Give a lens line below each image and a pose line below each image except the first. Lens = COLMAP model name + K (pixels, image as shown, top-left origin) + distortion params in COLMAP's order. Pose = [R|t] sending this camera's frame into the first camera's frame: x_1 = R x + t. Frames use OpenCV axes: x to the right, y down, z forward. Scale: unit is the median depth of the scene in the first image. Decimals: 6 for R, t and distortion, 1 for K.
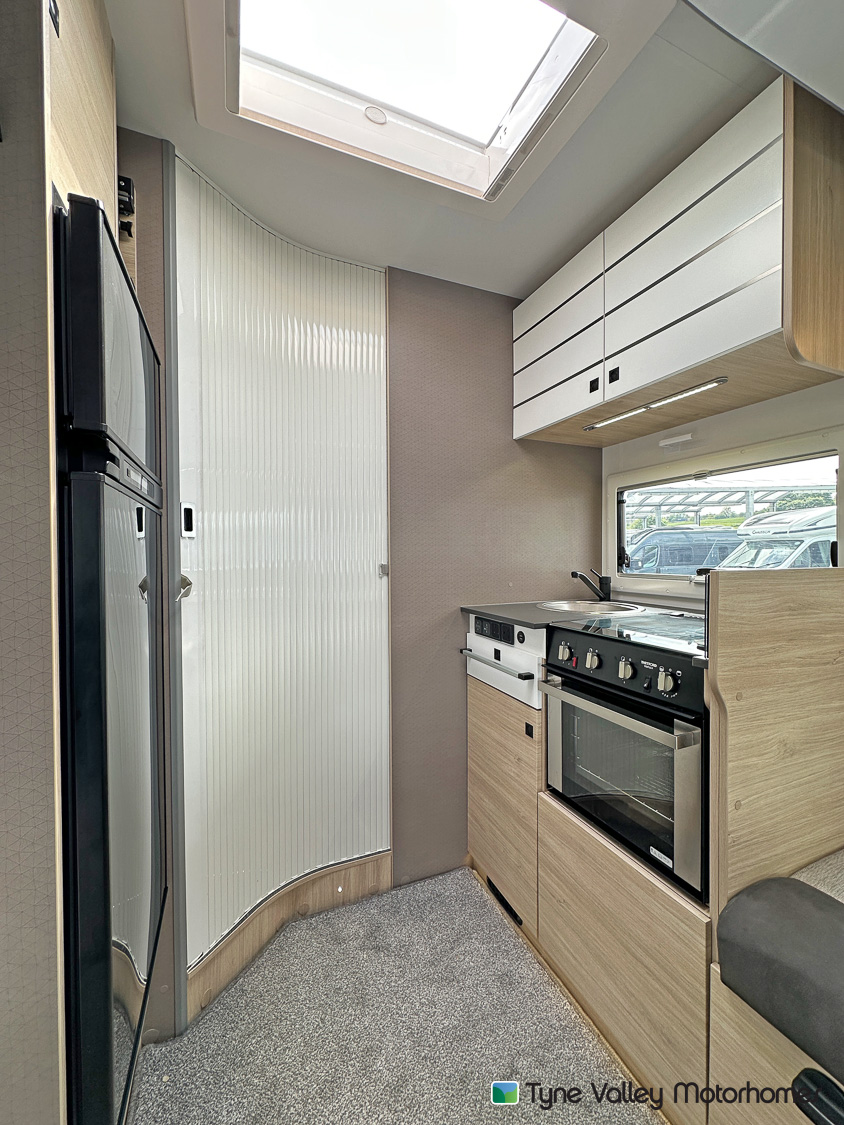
lens RADIAL K [[448.7, 0, 420.2], [0, 448.7, 561.0], [0, 0, 1]] dist [-0.003146, 0.000222]
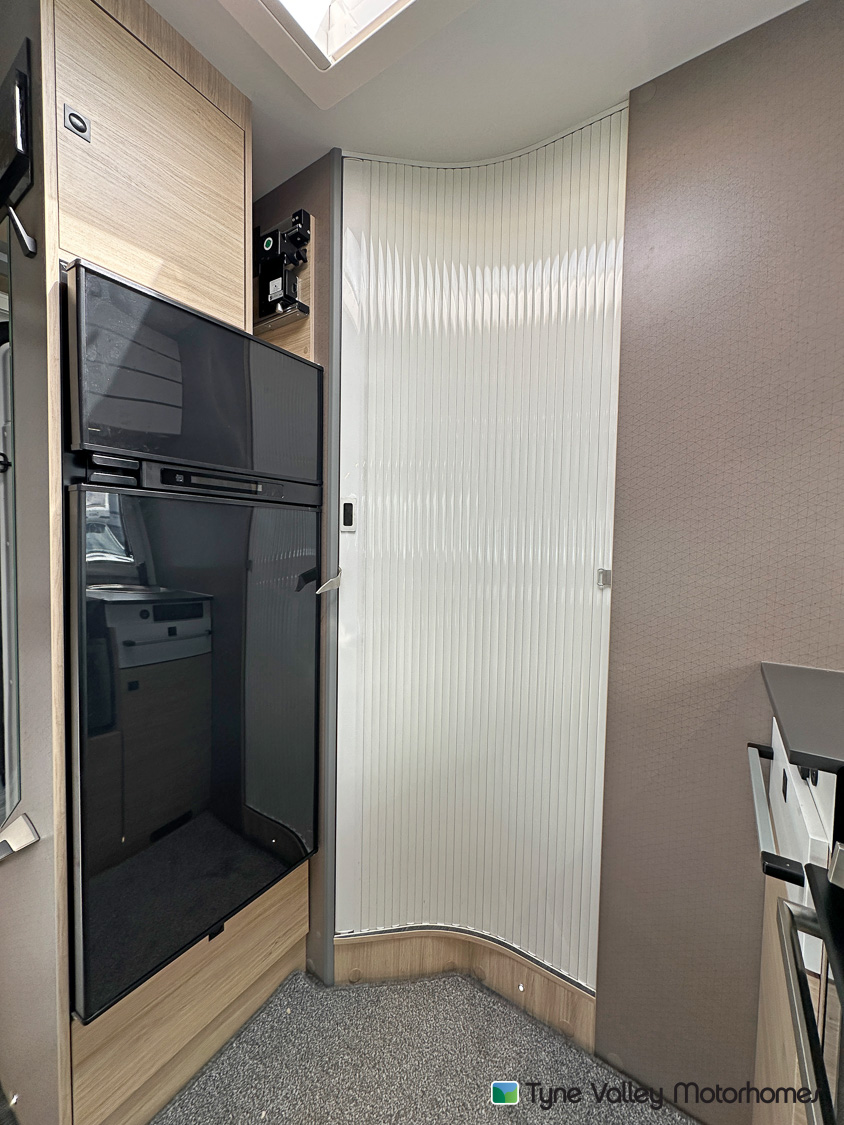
lens RADIAL K [[448.7, 0, 421.2], [0, 448.7, 564.1], [0, 0, 1]] dist [-0.003146, 0.000222]
pose [[0.547498, 0.052736, -0.835144, 0.364995], [-0.032147, 0.998601, 0.041983, -0.022318], [0.836189, 0.003862, 0.548427, 0.477351]]
